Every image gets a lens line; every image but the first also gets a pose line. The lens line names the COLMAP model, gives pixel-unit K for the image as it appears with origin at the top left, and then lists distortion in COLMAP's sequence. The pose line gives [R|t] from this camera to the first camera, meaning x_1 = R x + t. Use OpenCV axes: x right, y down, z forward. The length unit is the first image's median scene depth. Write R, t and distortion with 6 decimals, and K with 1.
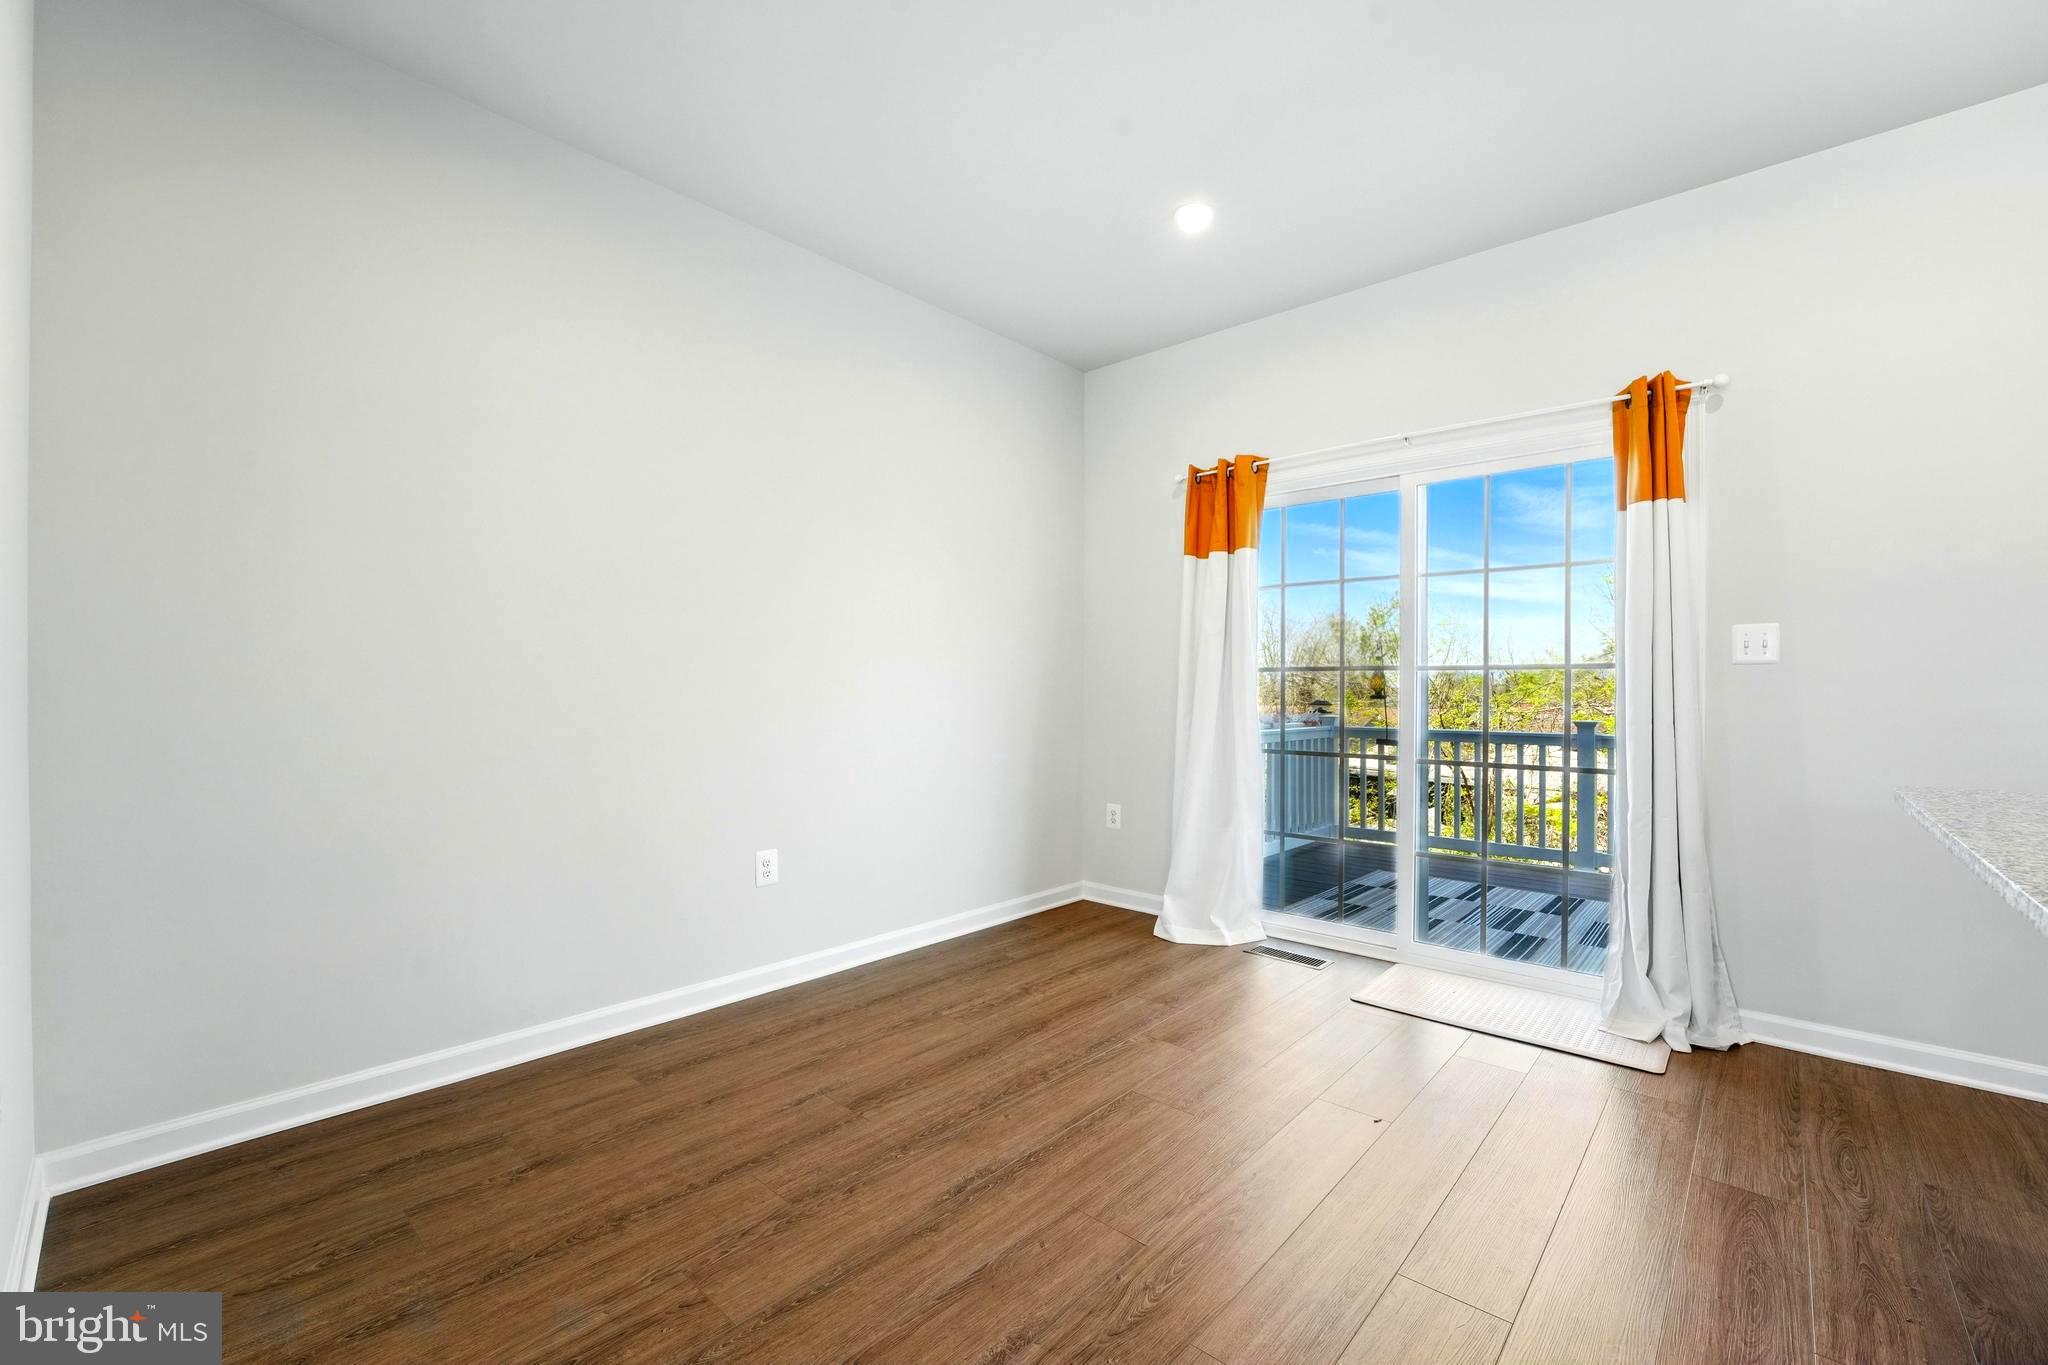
lens RADIAL K [[854.7, 0, 1022.2], [0, 854.7, 688.2], [0, 0, 1]] dist [-0.028149, 0.002820]
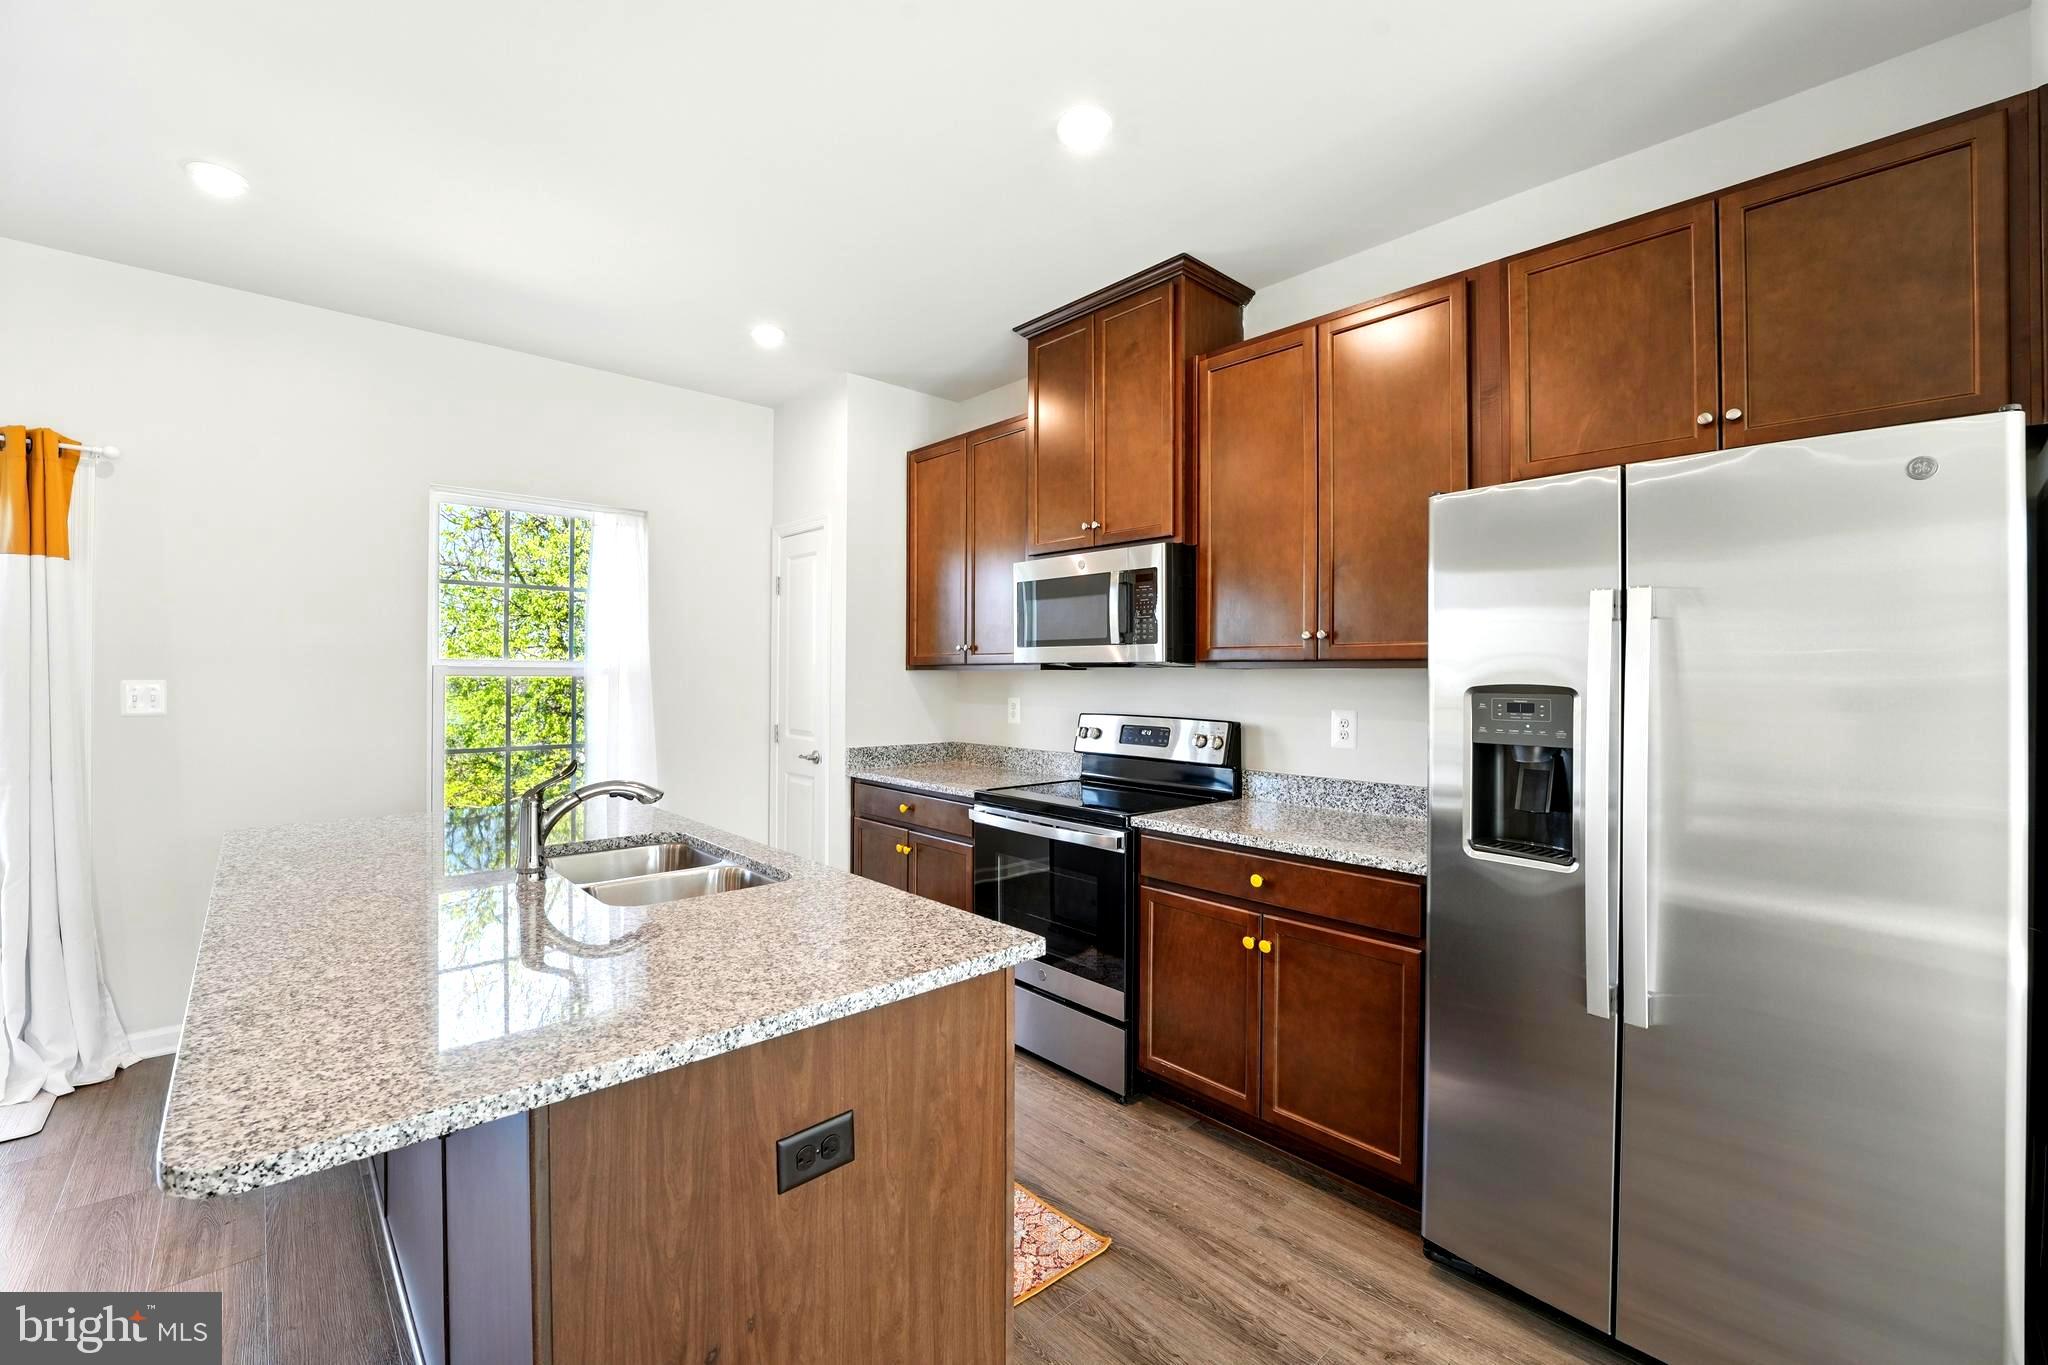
lens RADIAL K [[854.7, 0, 1031.1], [0, 854.7, 672.8], [0, 0, 1]] dist [-0.028149, 0.002820]
pose [[0.101479, -0.004097, 0.994829, -0.087138], [-0.011623, 0.999918, 0.005304, -0.099988], [-0.994770, -0.012101, 0.101424, -0.256781]]
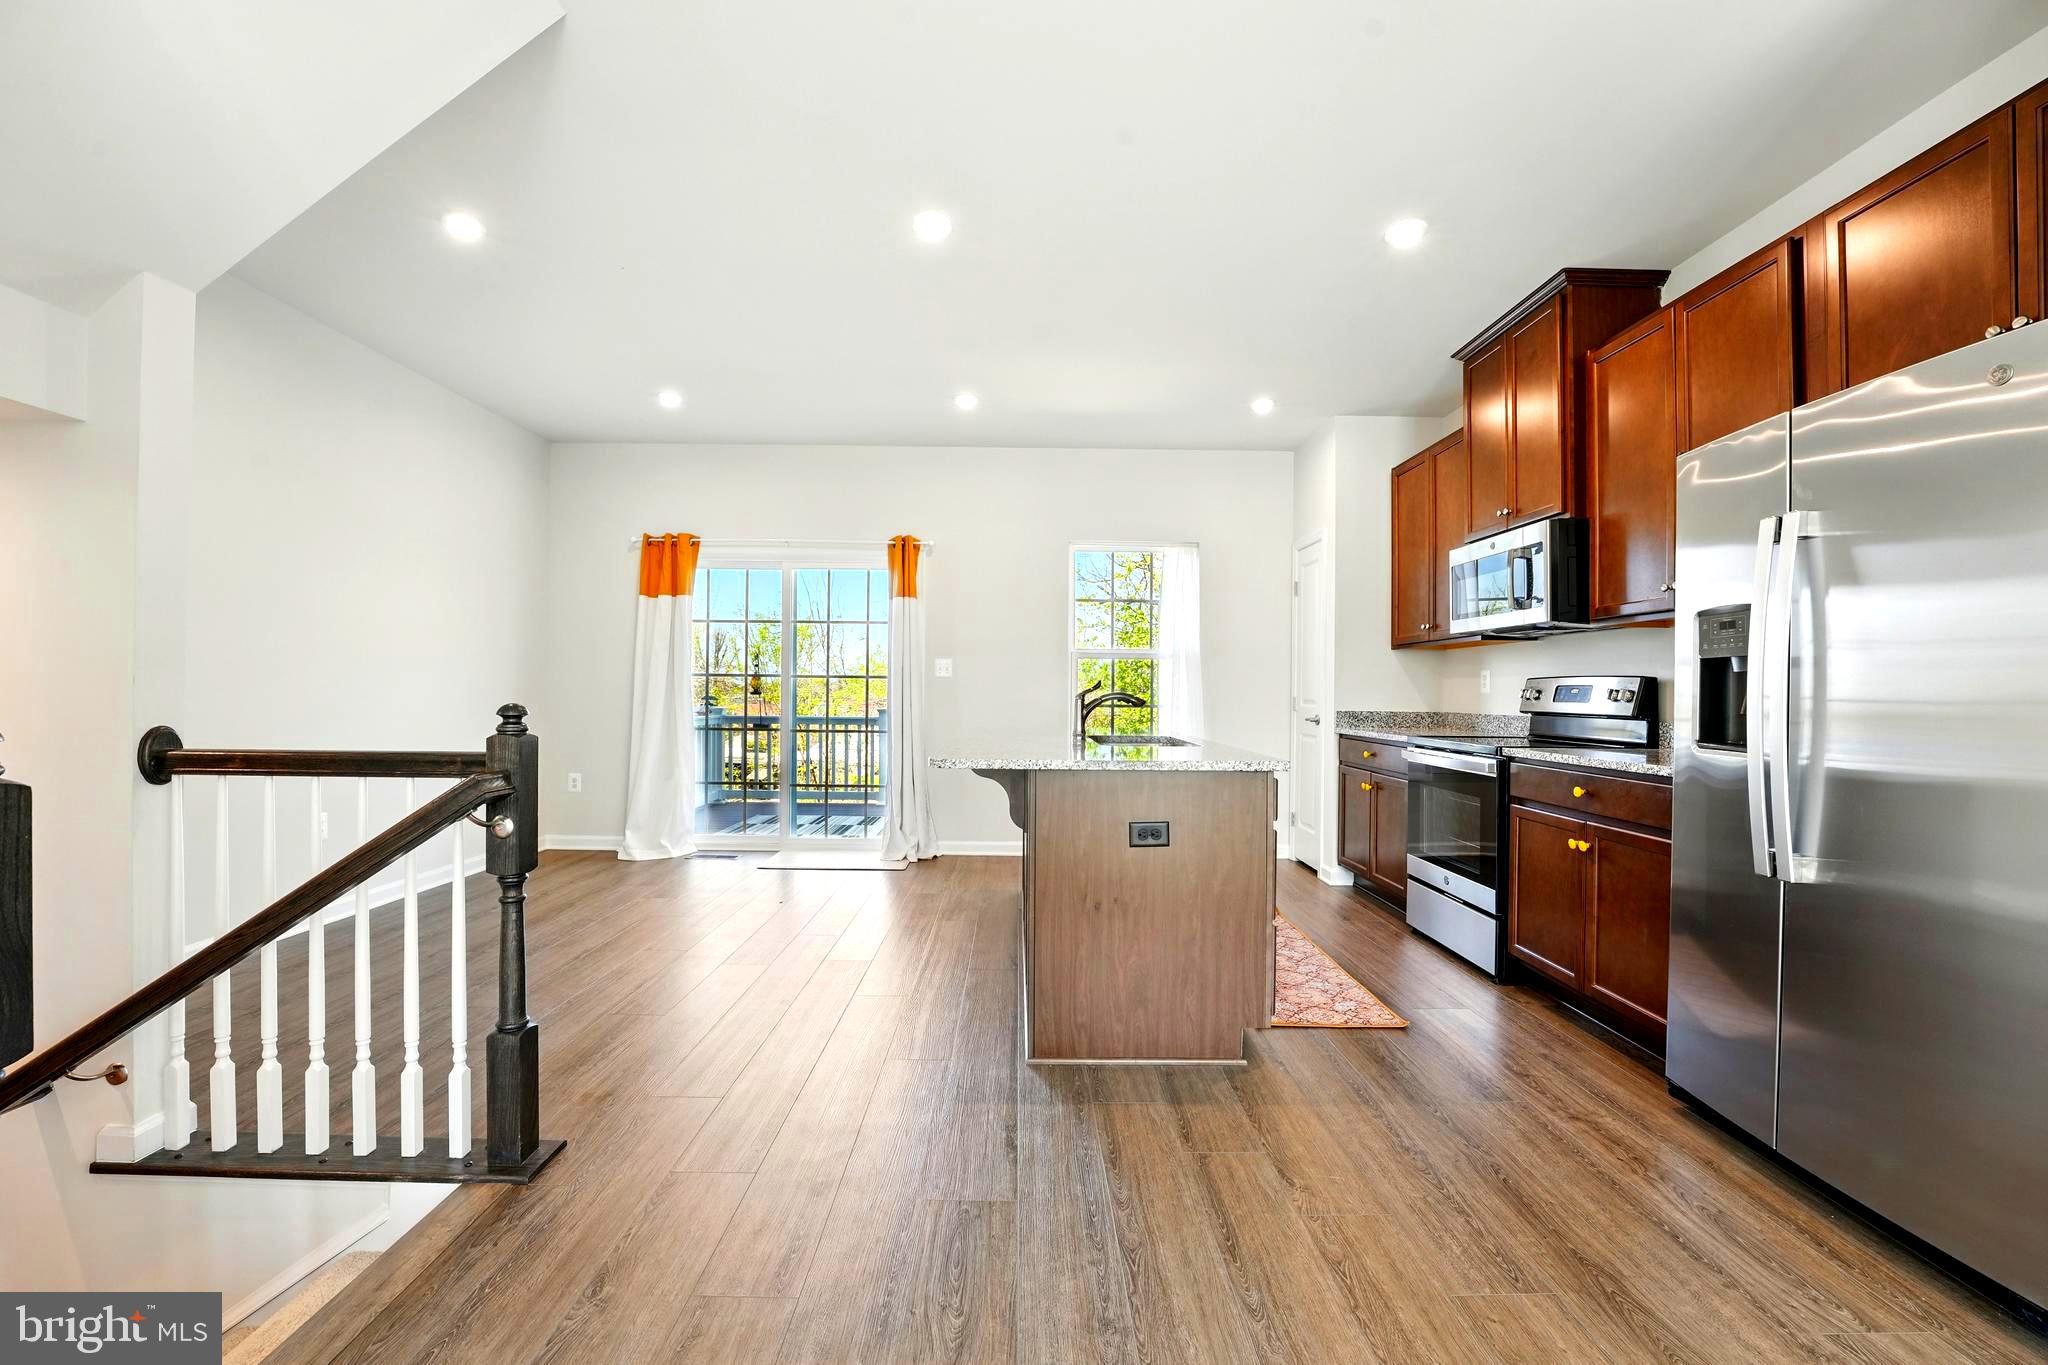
lens RADIAL K [[854.7, 0, 1020.5], [0, 854.7, 690.9], [0, 0, 1]] dist [-0.028149, 0.002820]
pose [[0.747806, 0.000230, 0.663917, -0.403561], [-0.007271, 0.999943, 0.007844, -0.013142], [-0.663878, -0.010694, 0.747765, -0.722492]]
